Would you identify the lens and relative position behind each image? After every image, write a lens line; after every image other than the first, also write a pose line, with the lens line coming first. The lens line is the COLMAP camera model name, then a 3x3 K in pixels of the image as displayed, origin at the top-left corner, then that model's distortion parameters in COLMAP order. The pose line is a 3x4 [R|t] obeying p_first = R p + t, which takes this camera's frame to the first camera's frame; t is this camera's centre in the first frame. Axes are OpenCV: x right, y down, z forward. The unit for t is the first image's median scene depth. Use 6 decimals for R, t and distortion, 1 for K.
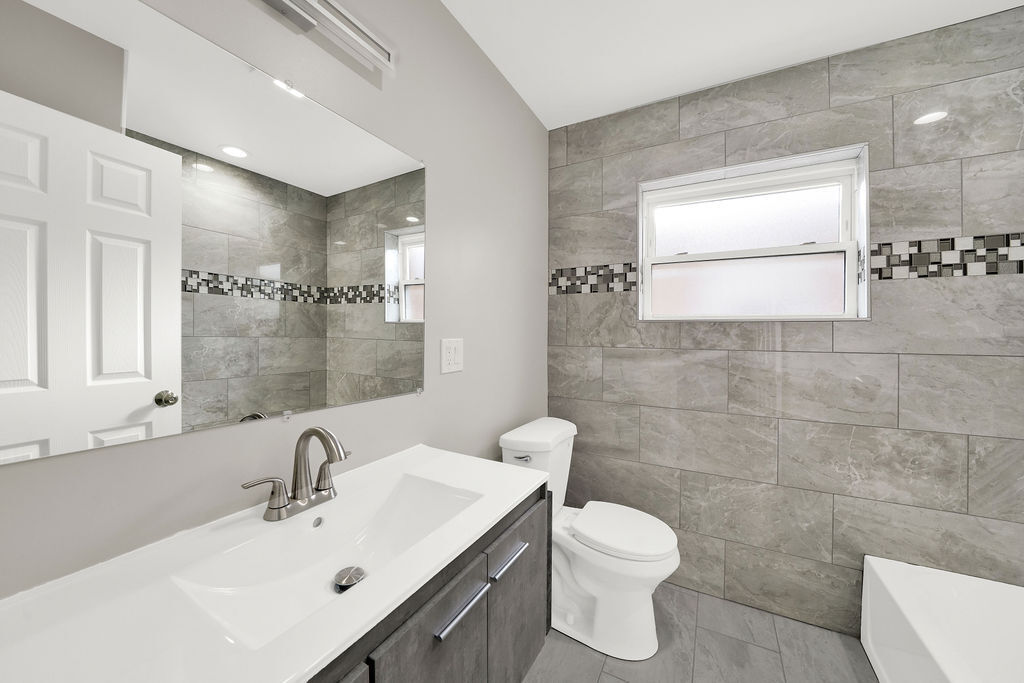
lens RADIAL K [[369.7, 0, 510.8], [0, 369.7, 335.6], [0, 0, 1]] dist [-0.025701, 0.002907]
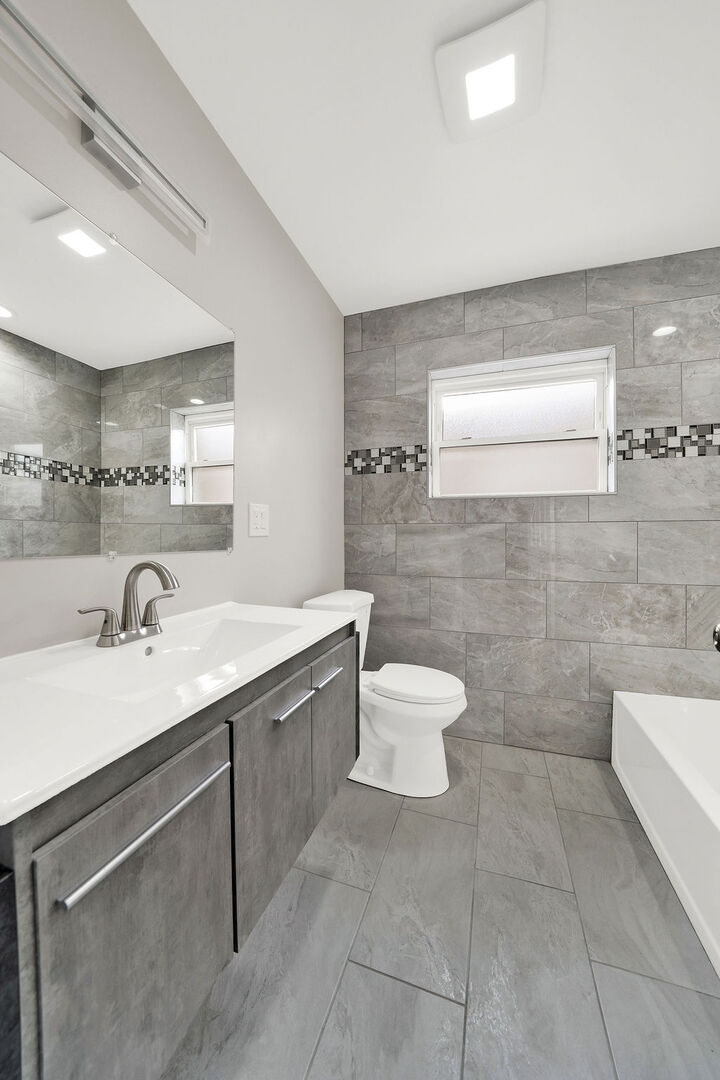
lens RADIAL K [[389.9, 0, 355.4], [0, 389.9, 543.7], [0, 0, 1]] dist [-0.025701, 0.002907]
pose [[0.986656, -0.004070, 0.162767, -0.062717], [0.003215, 0.999980, 0.005520, 0.104612], [-0.162786, -0.004923, 0.986649, -0.110983]]
